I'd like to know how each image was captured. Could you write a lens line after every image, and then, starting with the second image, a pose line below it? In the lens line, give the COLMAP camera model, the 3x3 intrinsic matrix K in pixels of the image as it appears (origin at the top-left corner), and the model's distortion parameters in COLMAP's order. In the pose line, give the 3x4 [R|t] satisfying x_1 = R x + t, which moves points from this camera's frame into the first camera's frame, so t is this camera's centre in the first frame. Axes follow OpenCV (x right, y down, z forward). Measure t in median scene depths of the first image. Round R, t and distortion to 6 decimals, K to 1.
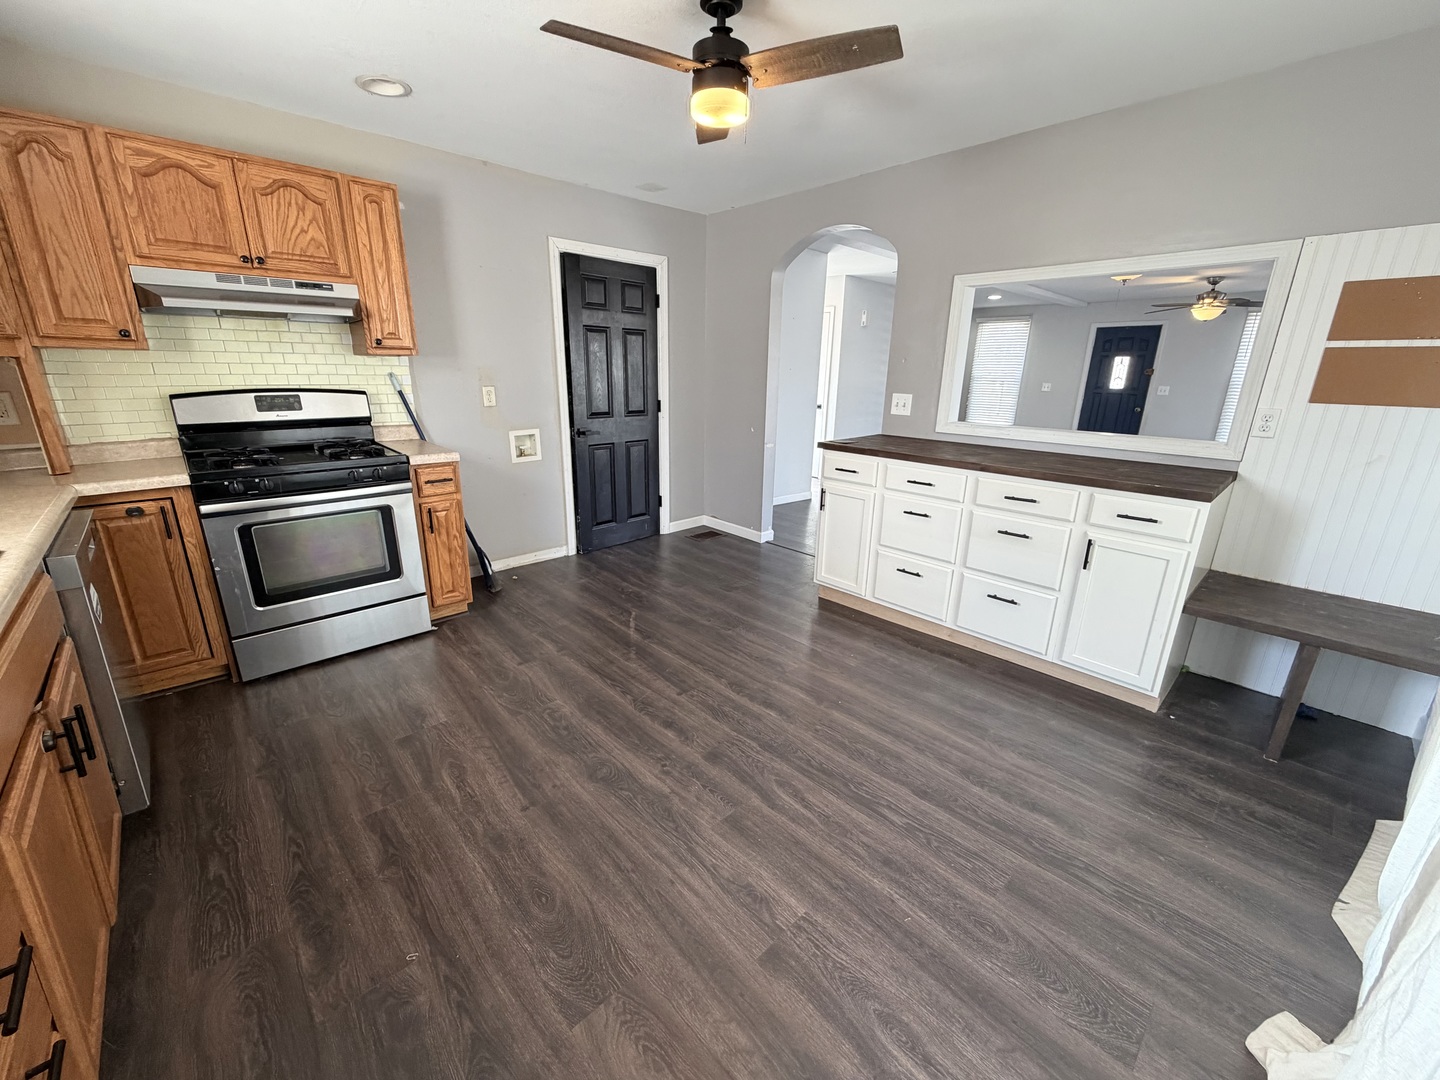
lens RADIAL K [[572.7, 0, 716.3], [0, 572.7, 536.7], [0, 0, 1]] dist [-0.003106, -0.000181]
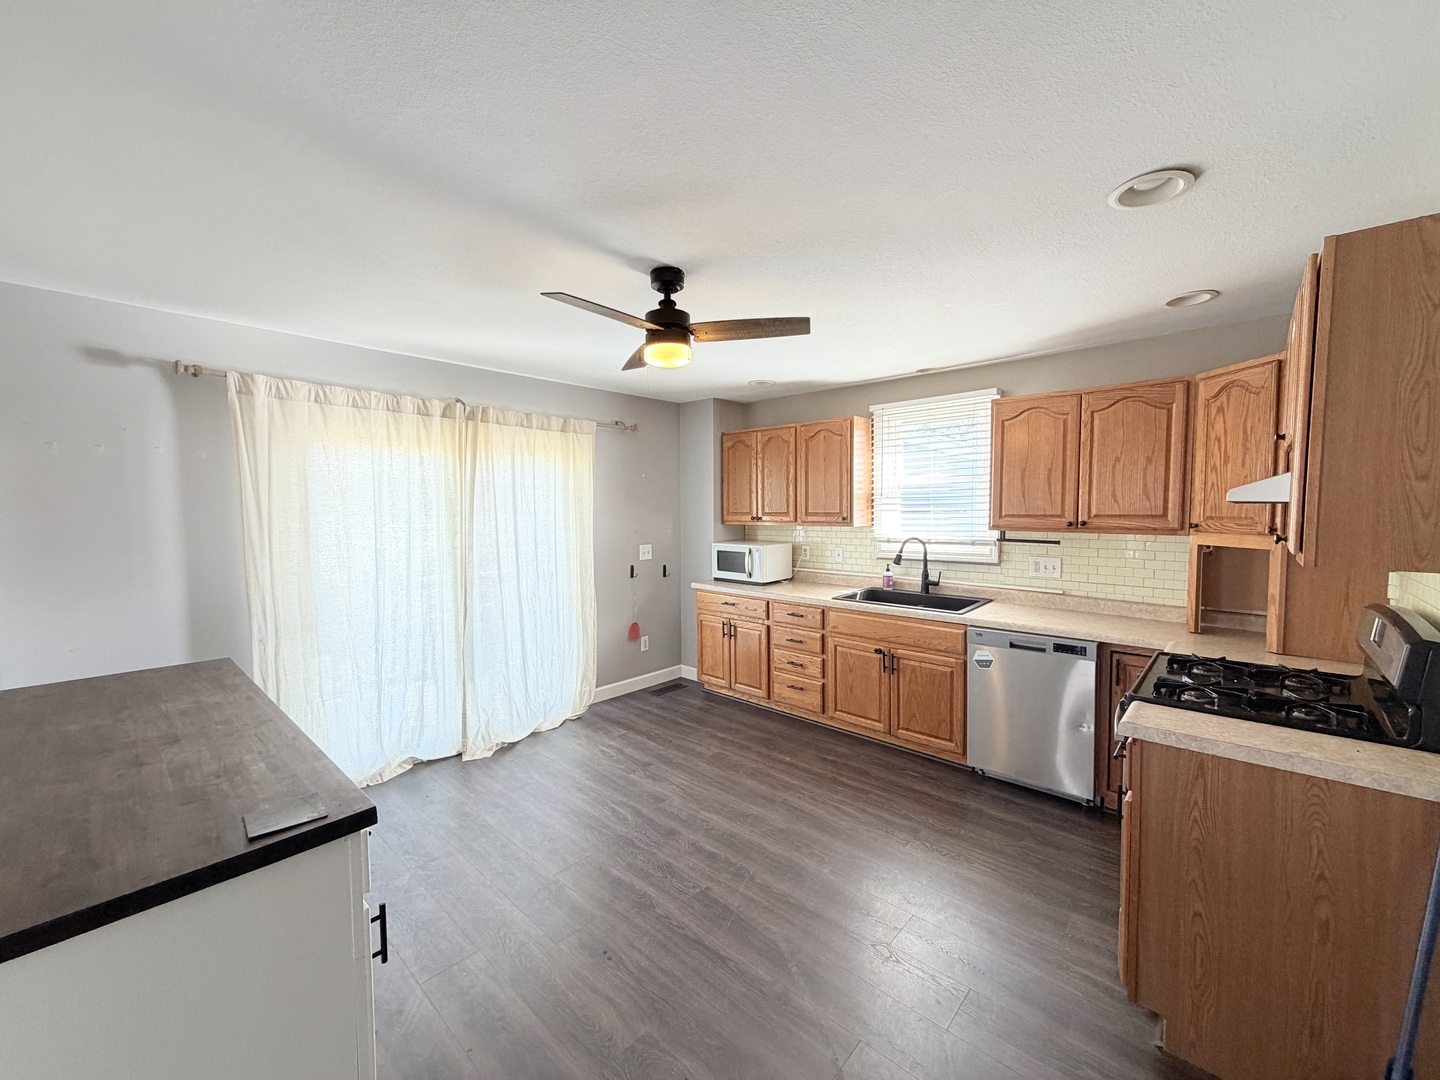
lens RADIAL K [[572.7, 0, 719.8], [0, 572.7, 539.3], [0, 0, 1]] dist [-0.003106, -0.000181]
pose [[-0.996790, 0.001380, -0.080047, -0.011480], [-0.025407, 0.942713, 0.332636, -0.725793], [0.075921, 0.333602, -0.939652, 2.123255]]
